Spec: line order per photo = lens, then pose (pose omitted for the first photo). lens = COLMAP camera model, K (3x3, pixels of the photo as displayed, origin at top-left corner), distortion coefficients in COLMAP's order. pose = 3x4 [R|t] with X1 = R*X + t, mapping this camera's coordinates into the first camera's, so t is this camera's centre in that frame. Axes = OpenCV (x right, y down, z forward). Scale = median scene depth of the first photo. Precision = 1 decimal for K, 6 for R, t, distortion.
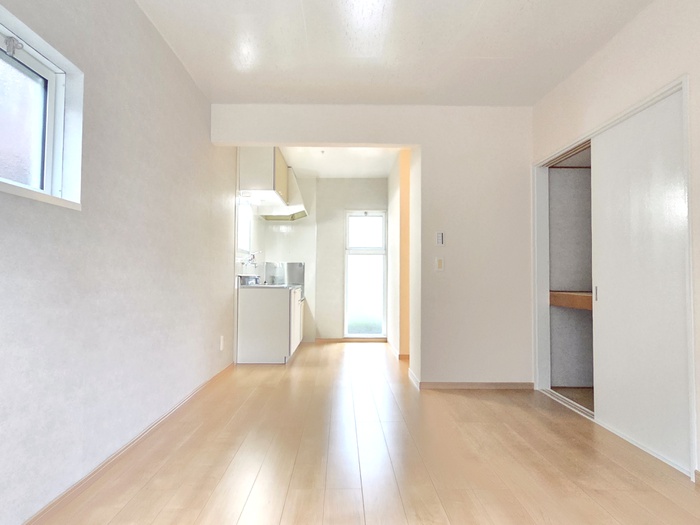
lens RADIAL K [[469.1, 0, 350.8], [0, 469.1, 263.6], [0, 0, 1]] dist [0.022423, -0.004587]
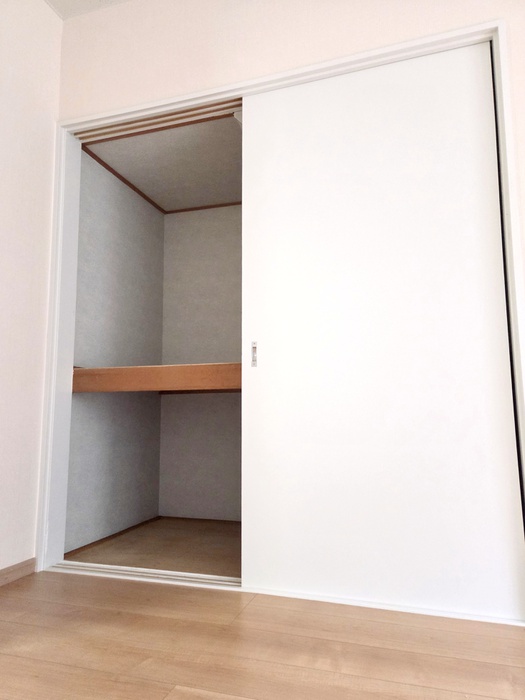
lens RADIAL K [[481.2, 0, 261.6], [0, 481.2, 352.8], [0, 0, 1]] dist [0.018684, 0.002413]
pose [[0.333600, 0.102234, 0.937155, -0.012080], [-0.020145, 0.994648, -0.101335, 0.067484], [-0.942499, 0.014927, 0.333874, 0.449873]]
